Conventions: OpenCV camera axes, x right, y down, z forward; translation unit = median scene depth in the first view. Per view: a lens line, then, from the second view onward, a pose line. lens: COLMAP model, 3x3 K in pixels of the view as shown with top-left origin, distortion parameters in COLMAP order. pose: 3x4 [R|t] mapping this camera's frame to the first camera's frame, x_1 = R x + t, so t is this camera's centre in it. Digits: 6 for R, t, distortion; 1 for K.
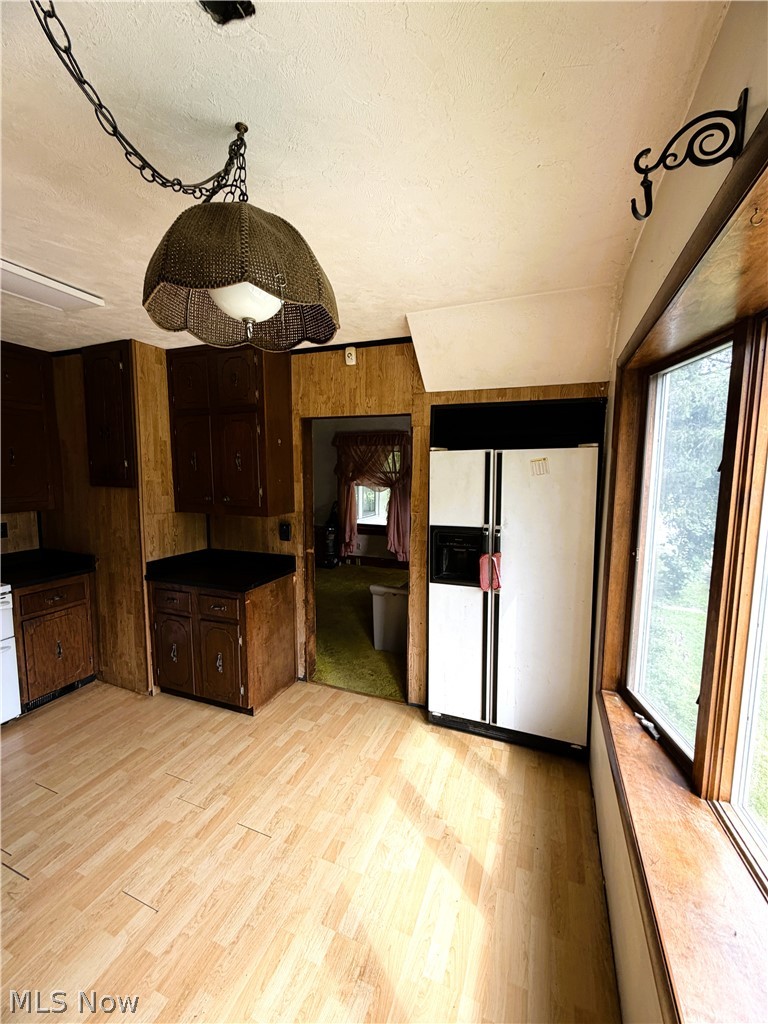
lens RADIAL K [[407.1, 0, 385.3], [0, 407.1, 509.9], [0, 0, 1]] dist [-0.002221, 0.000322]
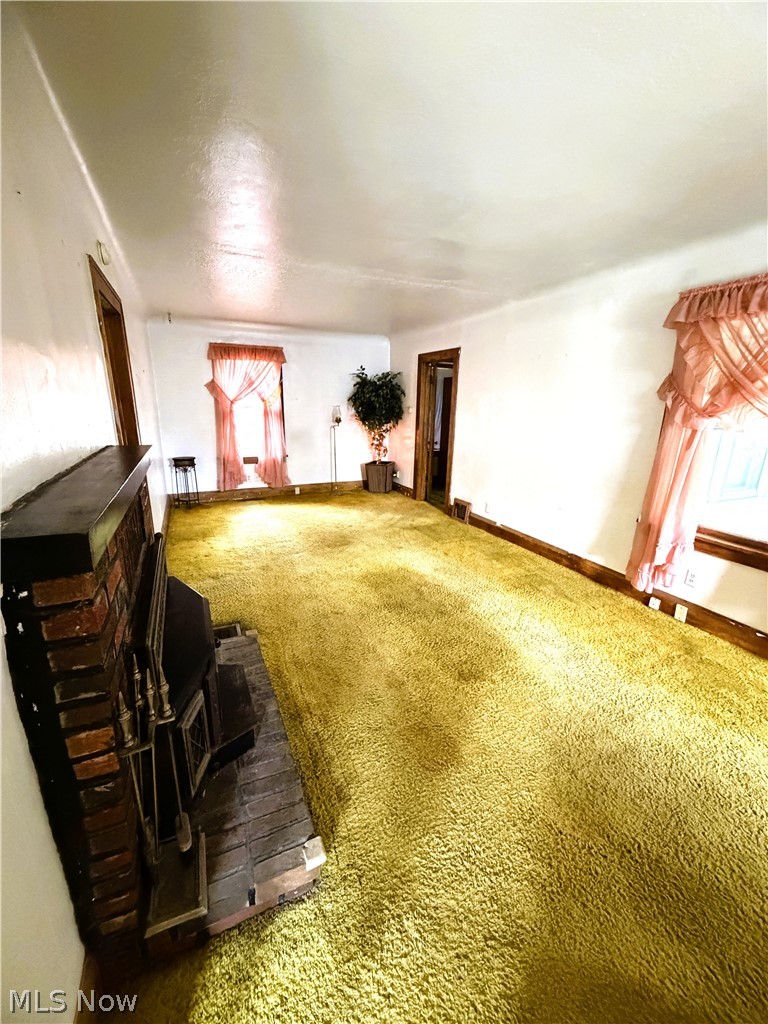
lens RADIAL K [[407.1, 0, 385.1], [0, 407.1, 512.9], [0, 0, 1]] dist [-0.002221, 0.000322]
pose [[0.728571, 0.190599, -0.657919, -0.078241], [-0.079559, 0.977552, 0.195094, -0.081831], [0.680335, -0.089797, 0.727380, 1.217281]]
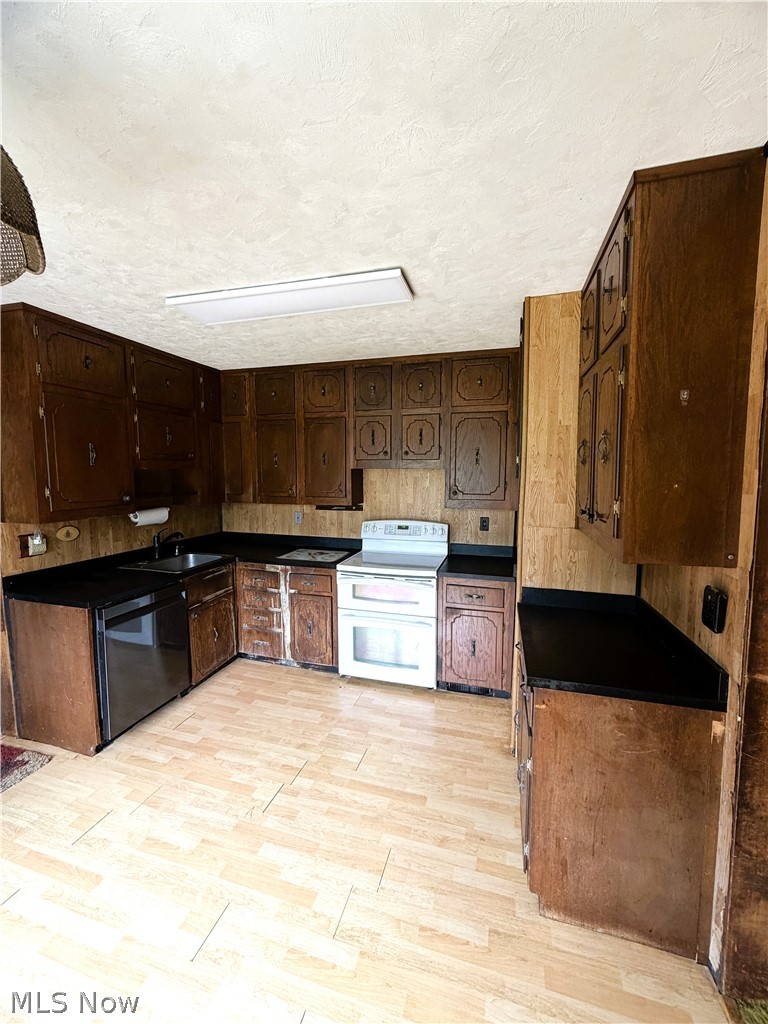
lens RADIAL K [[407.1, 0, 383.8], [0, 407.1, 509.7], [0, 0, 1]] dist [-0.002221, 0.000322]
pose [[0.095431, 0.086494, -0.991671, 0.149348], [-0.098577, 0.992142, 0.077049, -0.052799], [0.990543, 0.090403, 0.103207, 0.679721]]
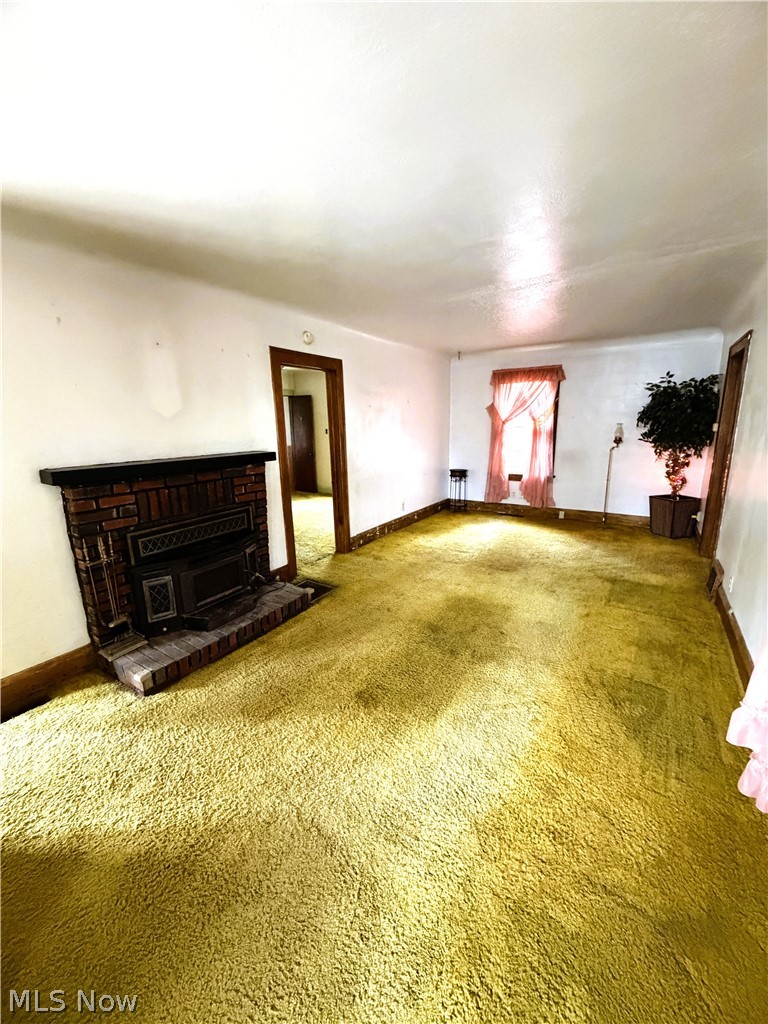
lens RADIAL K [[407.1, 0, 383.9], [0, 407.1, 512.2], [0, 0, 1]] dist [-0.002221, 0.000322]
pose [[-0.194296, 0.214831, -0.957129, 0.258039], [-0.075685, 0.969532, 0.232979, -0.159732], [0.978019, 0.117707, -0.172117, 2.046506]]
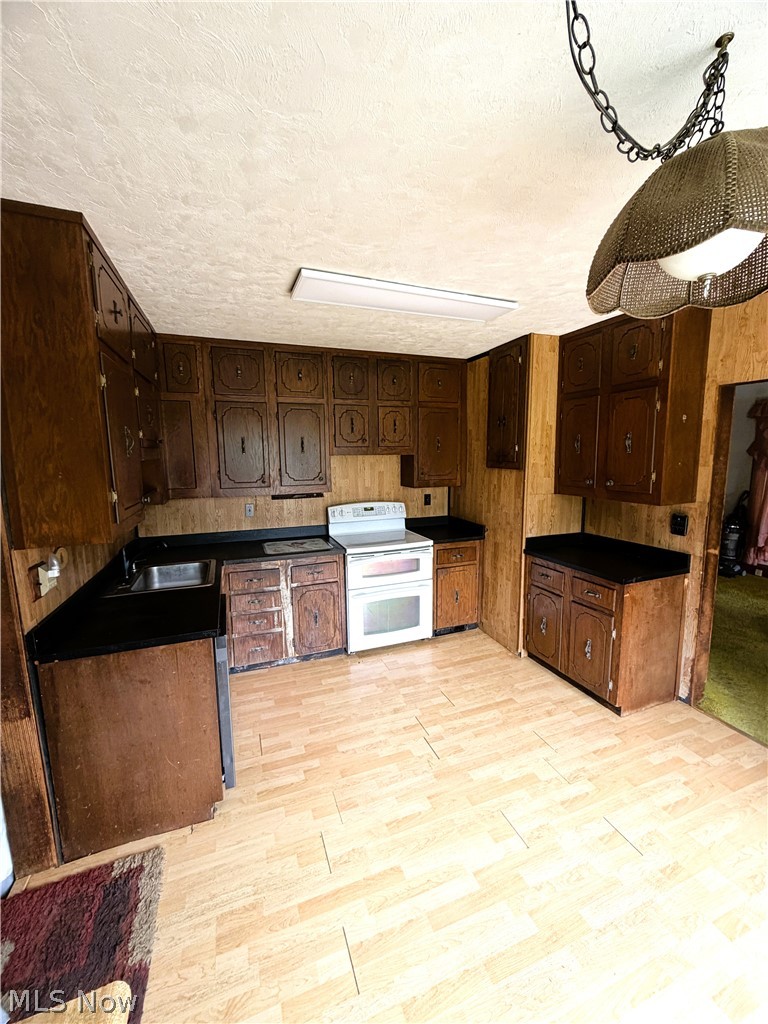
lens RADIAL K [[407.1, 0, 385.7], [0, 407.1, 509.9], [0, 0, 1]] dist [-0.002221, 0.000322]
pose [[0.677132, 0.088219, -0.730554, -0.048335], [-0.056431, 0.996089, 0.067980, 0.000412], [0.733695, -0.004805, 0.679462, -0.029097]]
